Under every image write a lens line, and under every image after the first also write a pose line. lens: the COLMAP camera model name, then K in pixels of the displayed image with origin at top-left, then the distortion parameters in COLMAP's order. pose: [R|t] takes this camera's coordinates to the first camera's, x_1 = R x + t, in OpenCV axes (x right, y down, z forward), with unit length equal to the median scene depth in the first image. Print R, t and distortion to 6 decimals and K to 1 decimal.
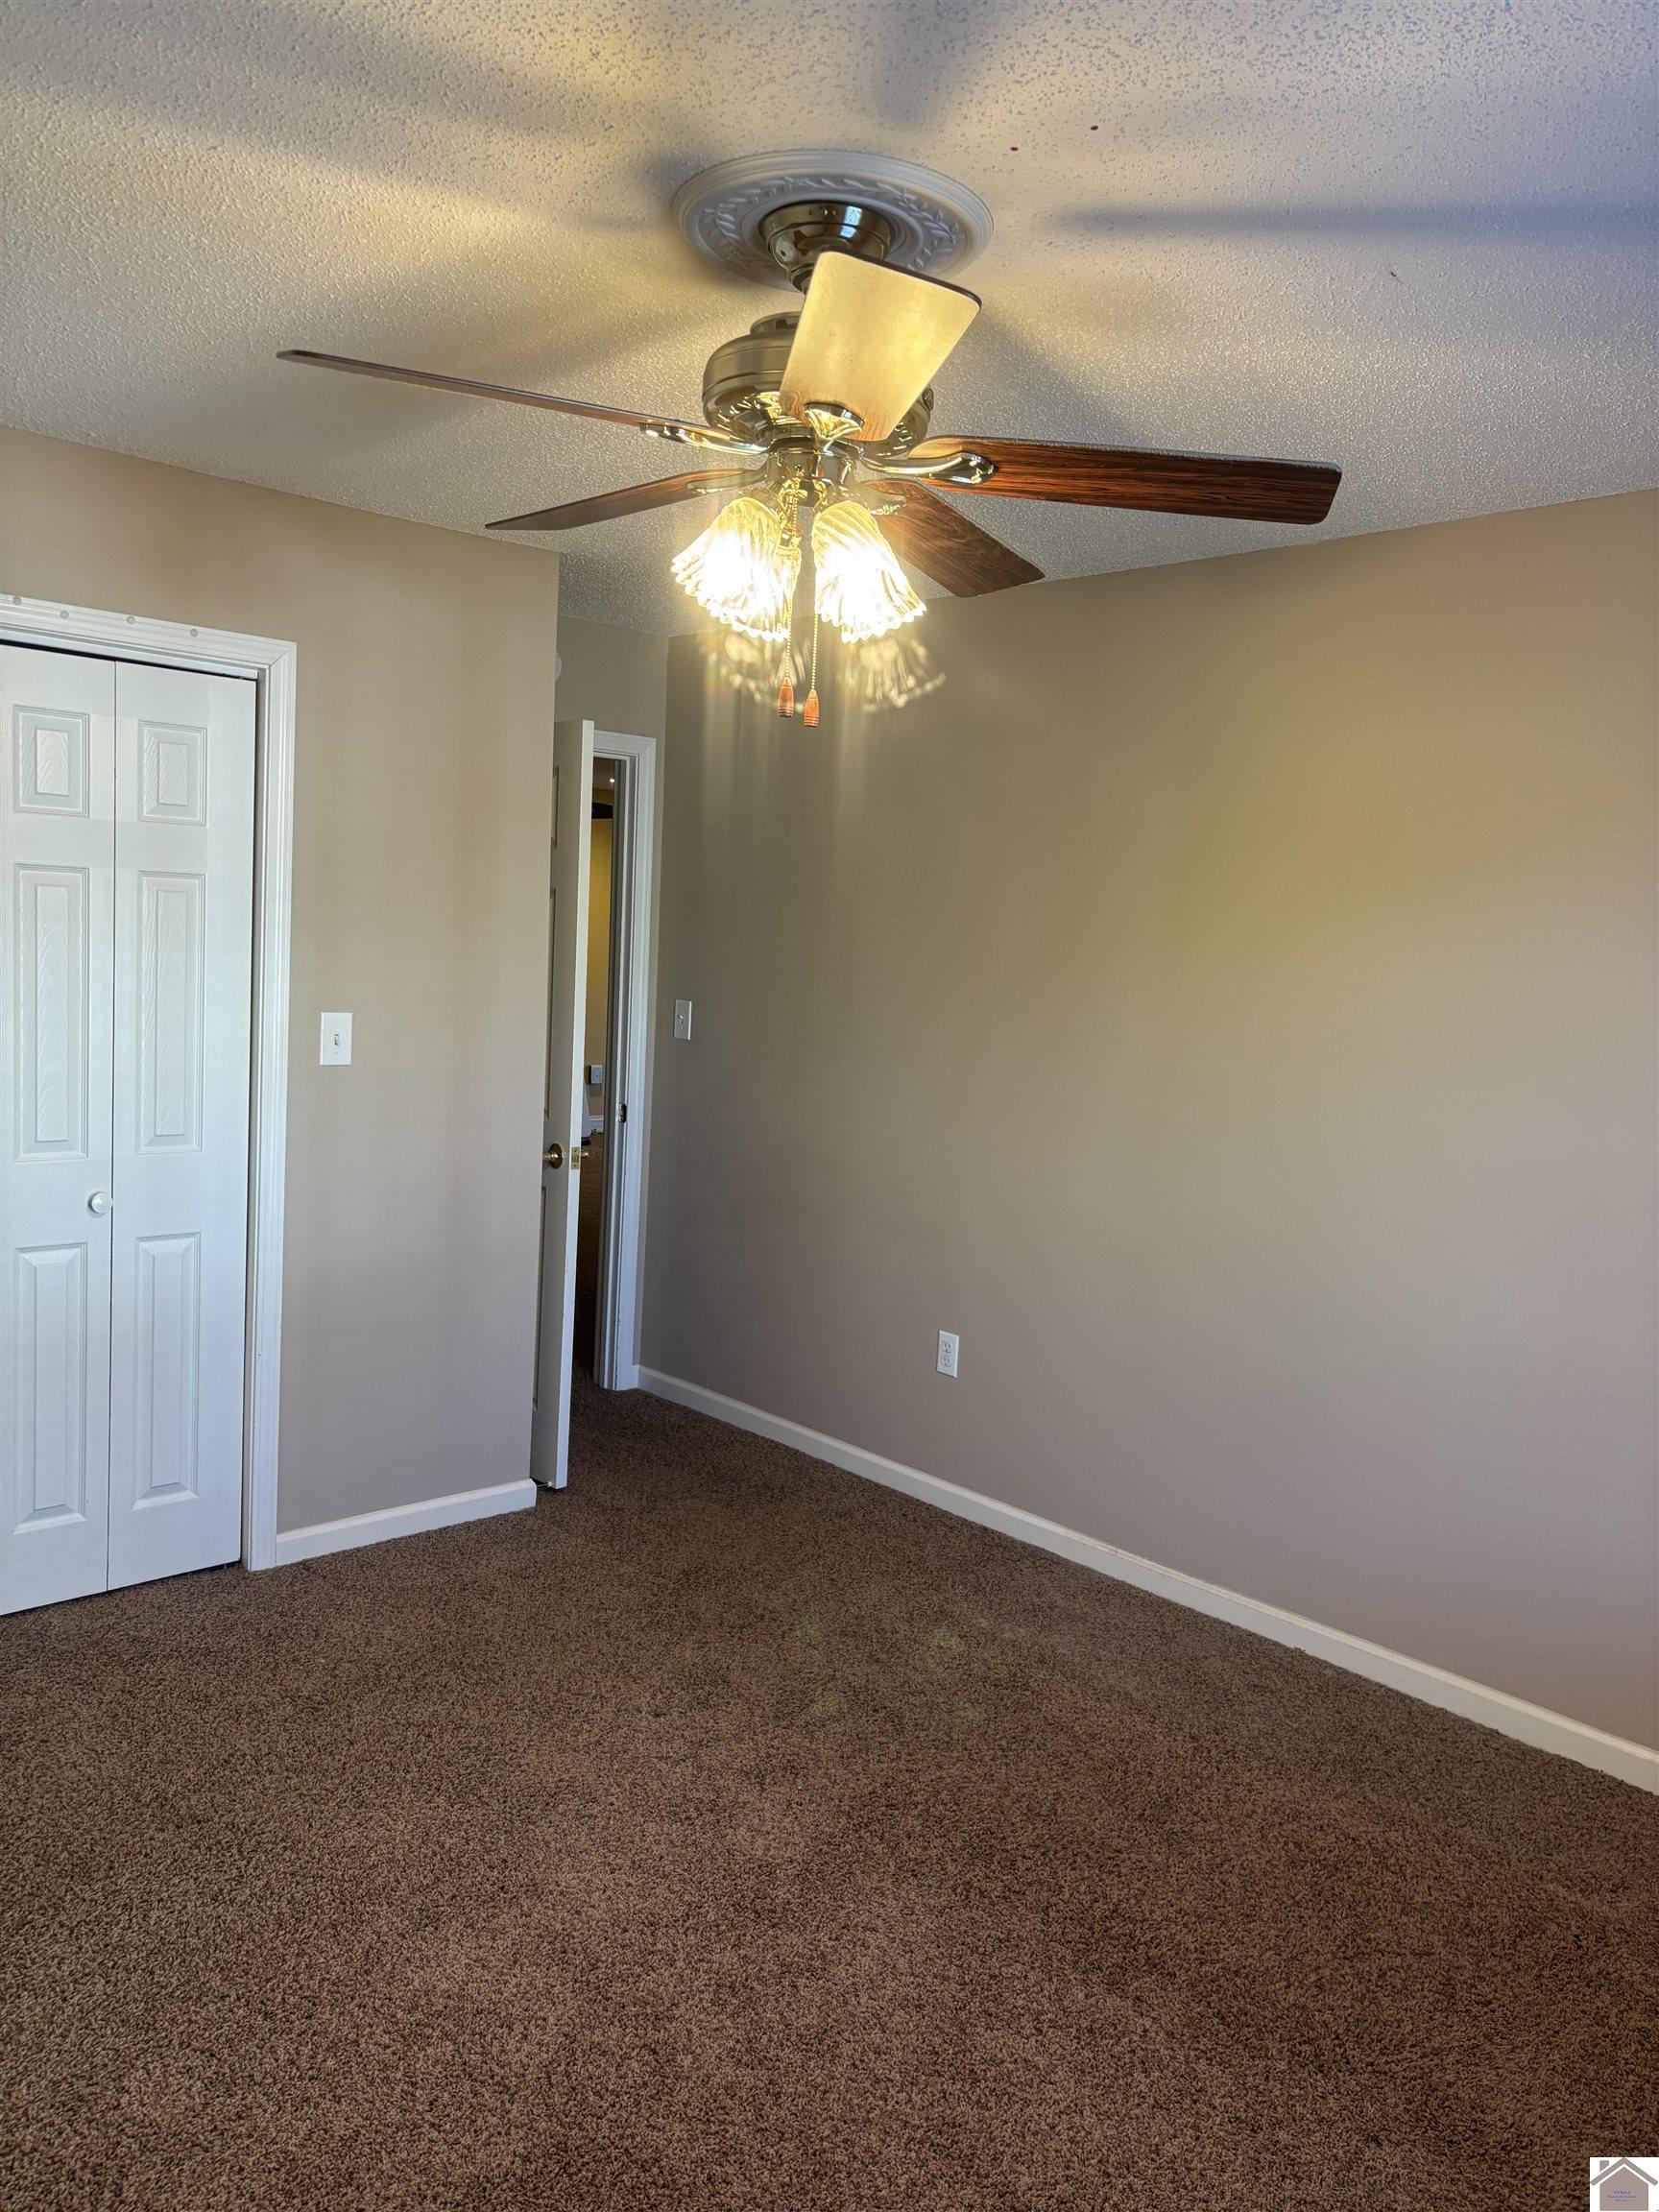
lens RADIAL K [[1664.6, 0, 815.3], [0, 1664.6, 1099.5], [0, 0, 1]] dist [0.034536, -0.027049]
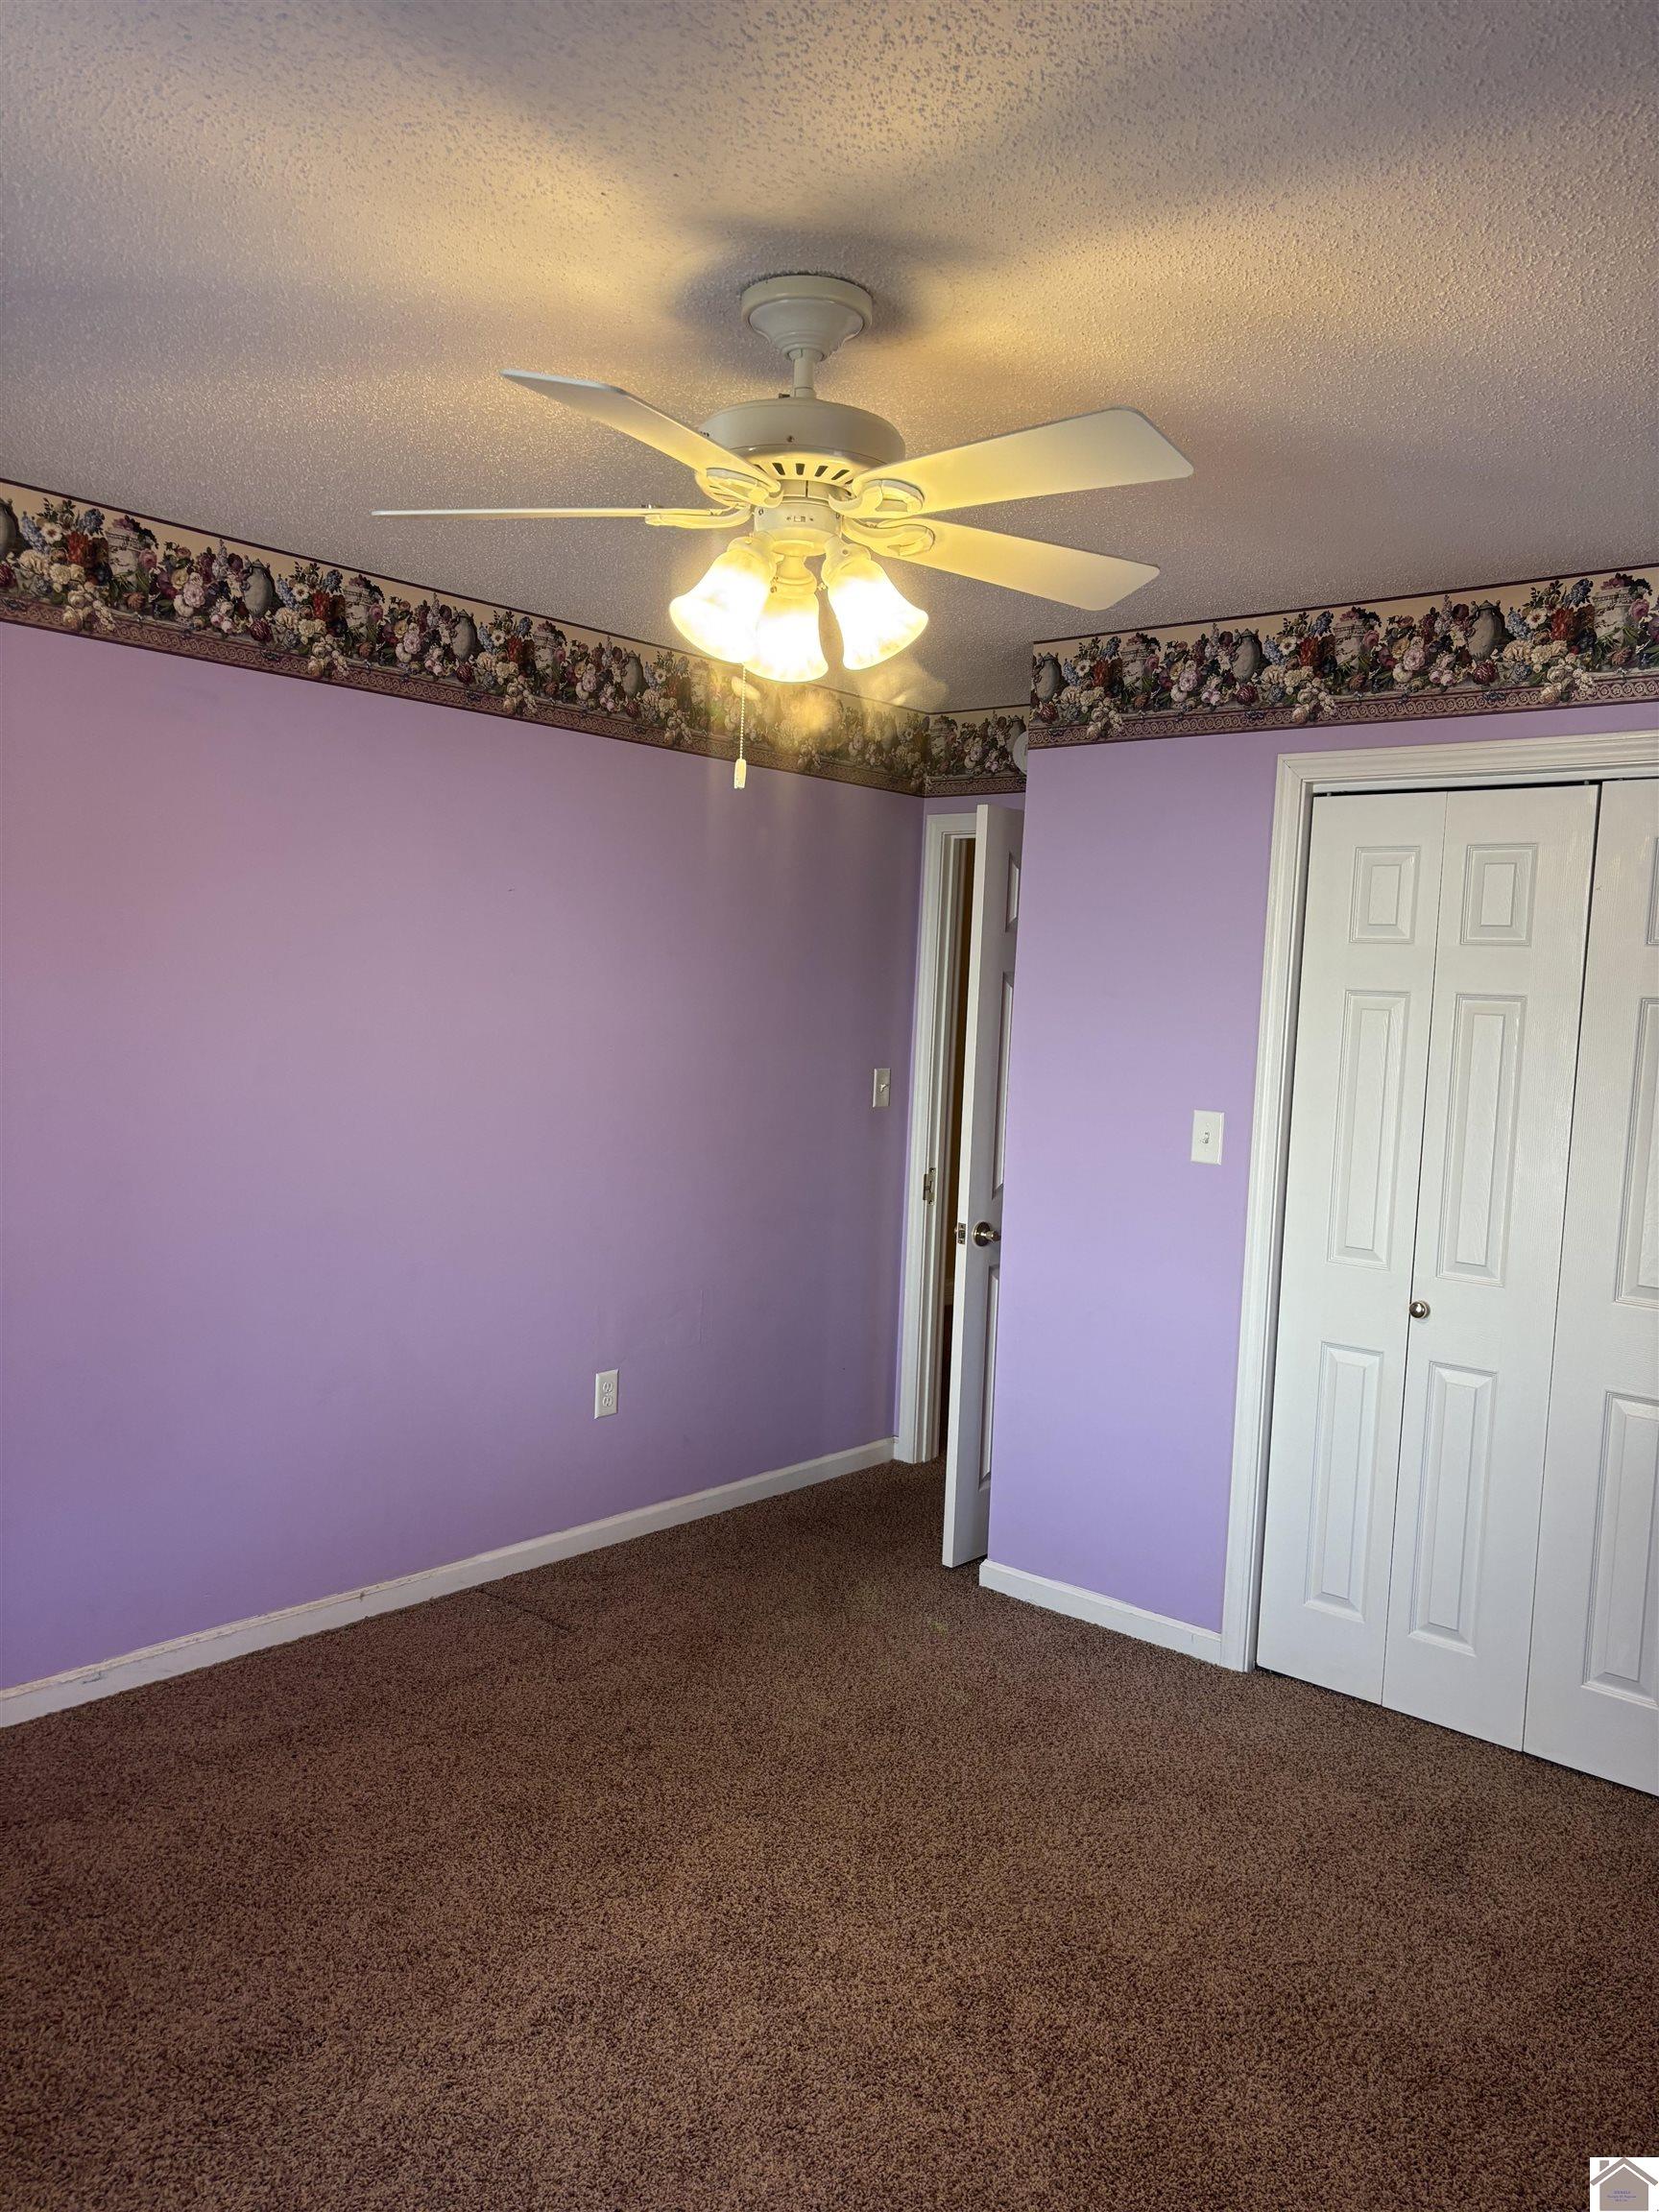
lens RADIAL K [[1664.6, 0, 834.8], [0, 1664.6, 1116.0], [0, 0, 1]] dist [0.034536, -0.027049]
pose [[0.094227, 0.031986, -0.995037, 0.536554], [-0.146958, 0.988981, 0.017875, -0.026624], [0.984644, 0.144545, 0.097889, 0.526733]]
